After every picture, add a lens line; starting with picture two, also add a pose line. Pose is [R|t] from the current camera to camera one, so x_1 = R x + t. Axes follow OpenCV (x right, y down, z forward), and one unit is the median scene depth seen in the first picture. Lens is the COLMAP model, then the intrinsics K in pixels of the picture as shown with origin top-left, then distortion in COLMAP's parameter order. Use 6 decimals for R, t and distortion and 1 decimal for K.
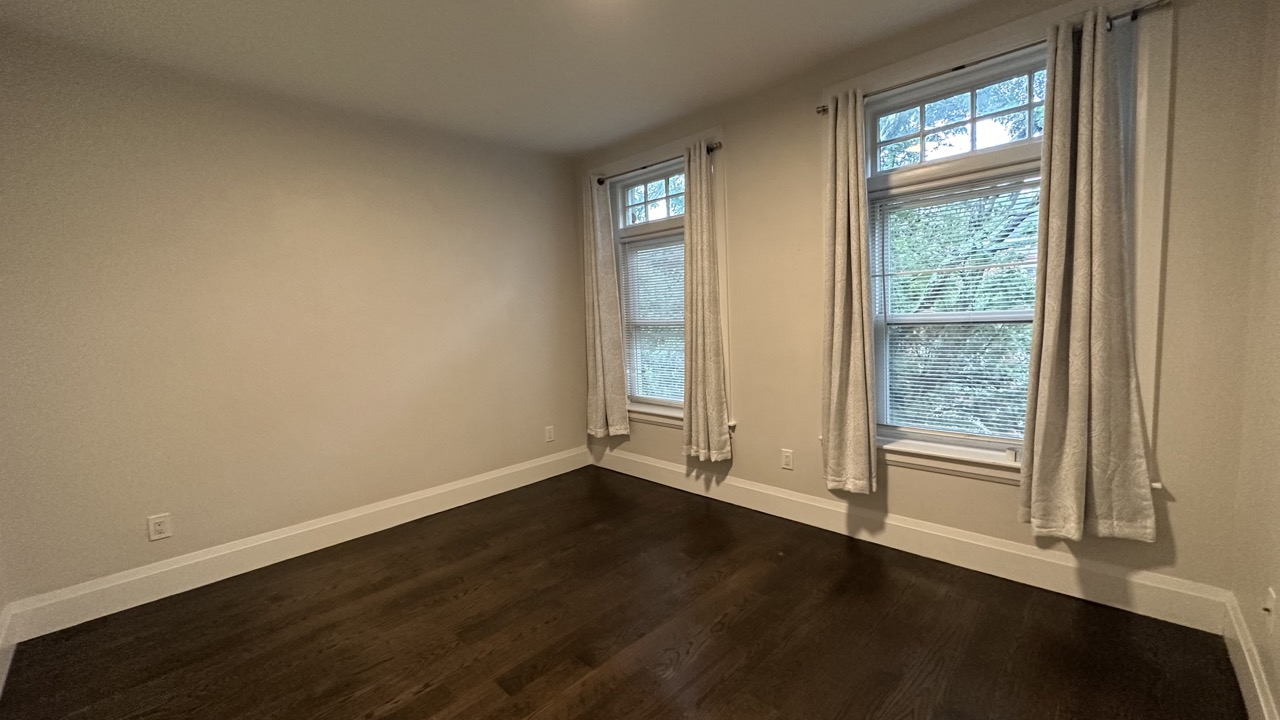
lens RADIAL K [[513.5, 0, 638.5], [0, 513.5, 357.8], [0, 0, 1]] dist [-0.000459, 0.000376]
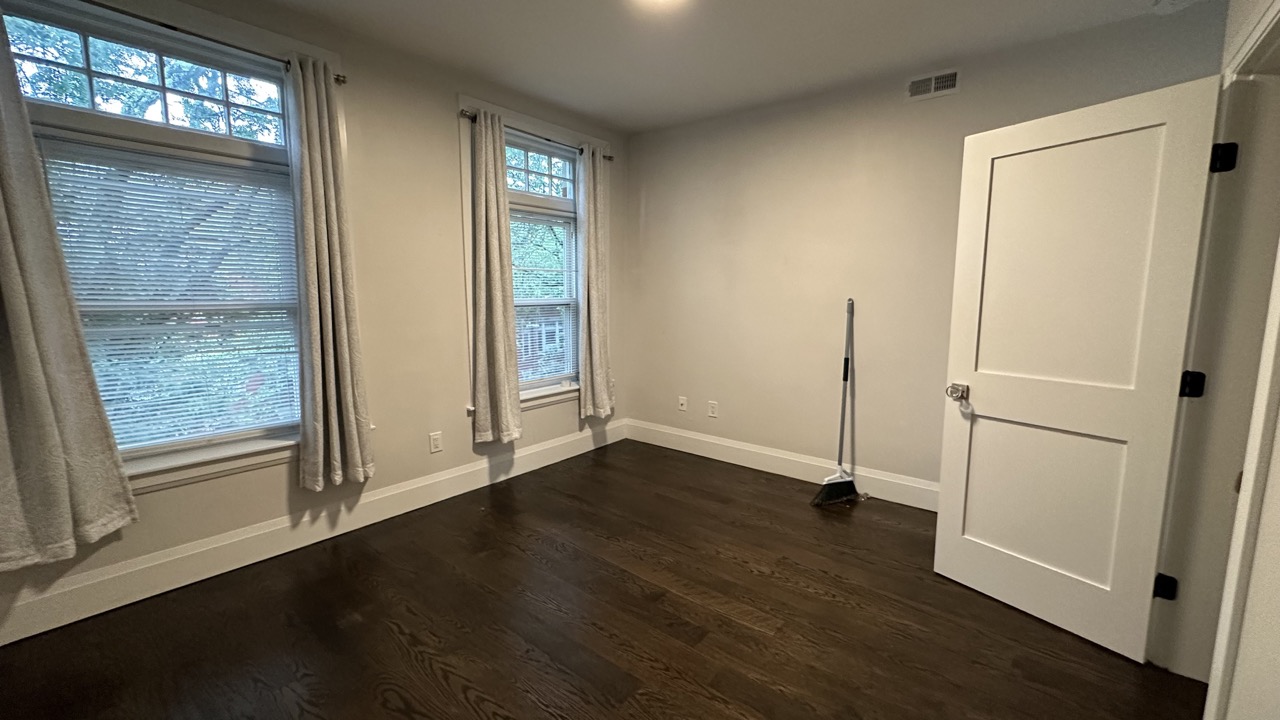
lens RADIAL K [[513.5, 0, 638.5], [0, 513.5, 357.8], [0, 0, 1]] dist [-0.000459, 0.000376]
pose [[-0.093198, -0.081286, 0.992324, -0.793106], [0.092136, 0.991681, 0.089887, -0.020731], [-0.991375, 0.099806, -0.084933, 0.738775]]
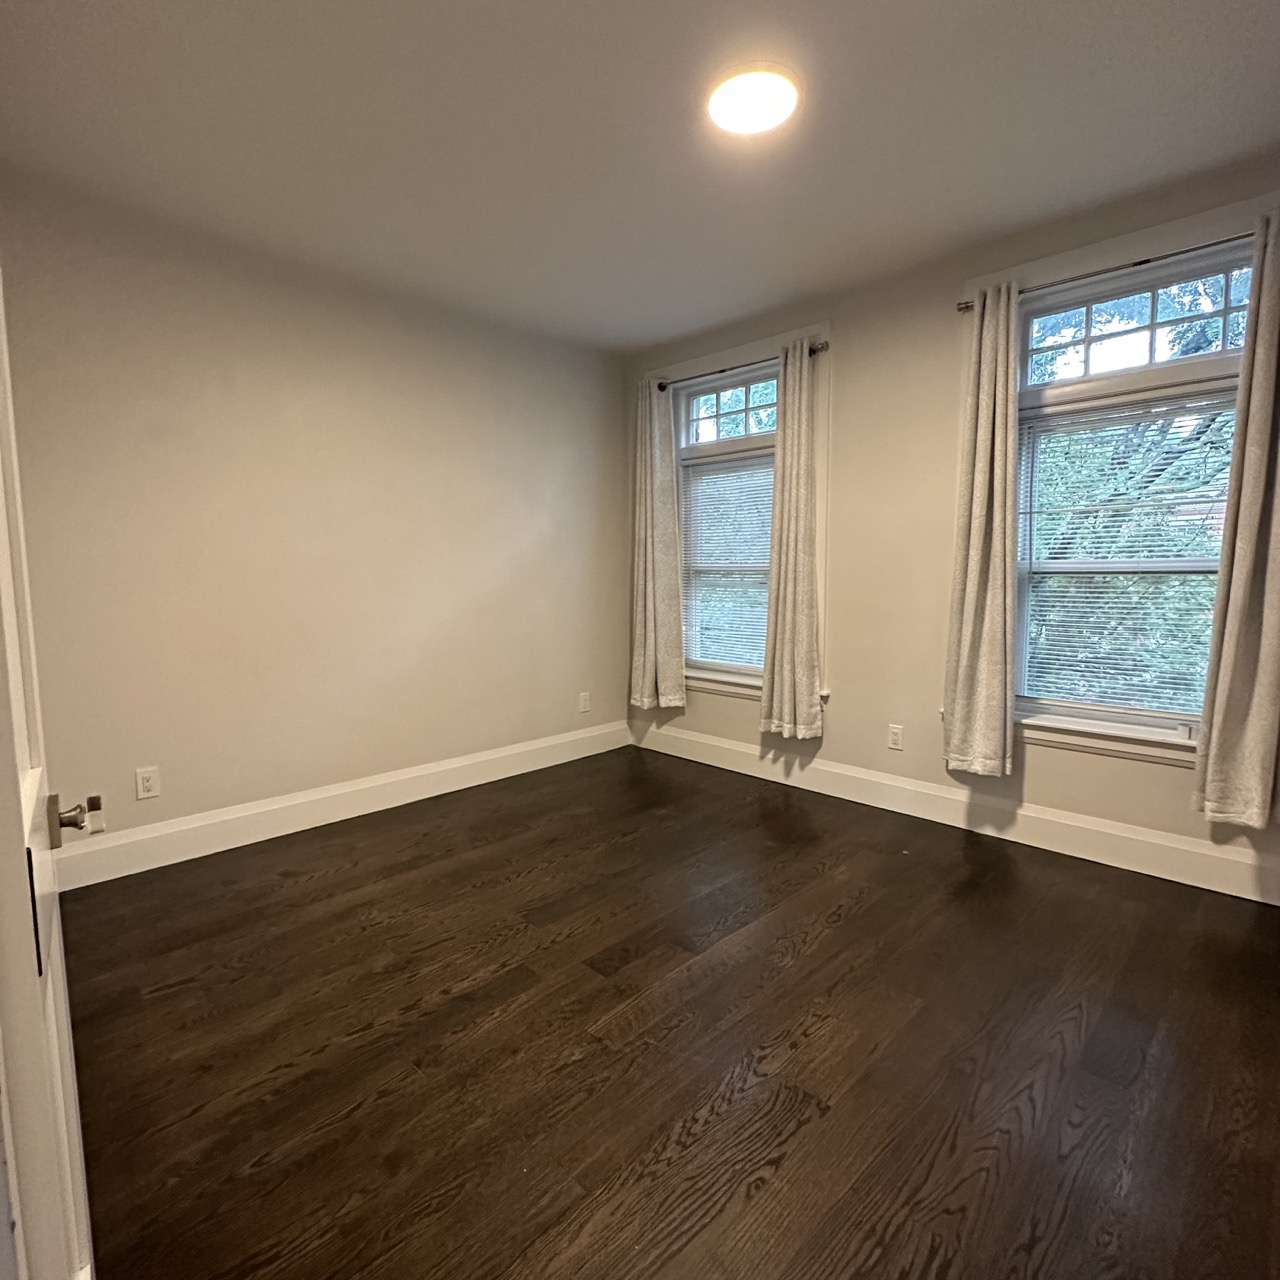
lens RADIAL K [[680.5, 0, 640.0], [0, 680.5, 640.0], [0, 0, 1]] dist [-0.010955, 0.001808]
pose [[0.999332, 0.036259, 0.004475, -0.135849], [-0.036316, 0.999253, 0.013188, 0.048785], [-0.003994, -0.013342, 0.999903, -0.077783]]
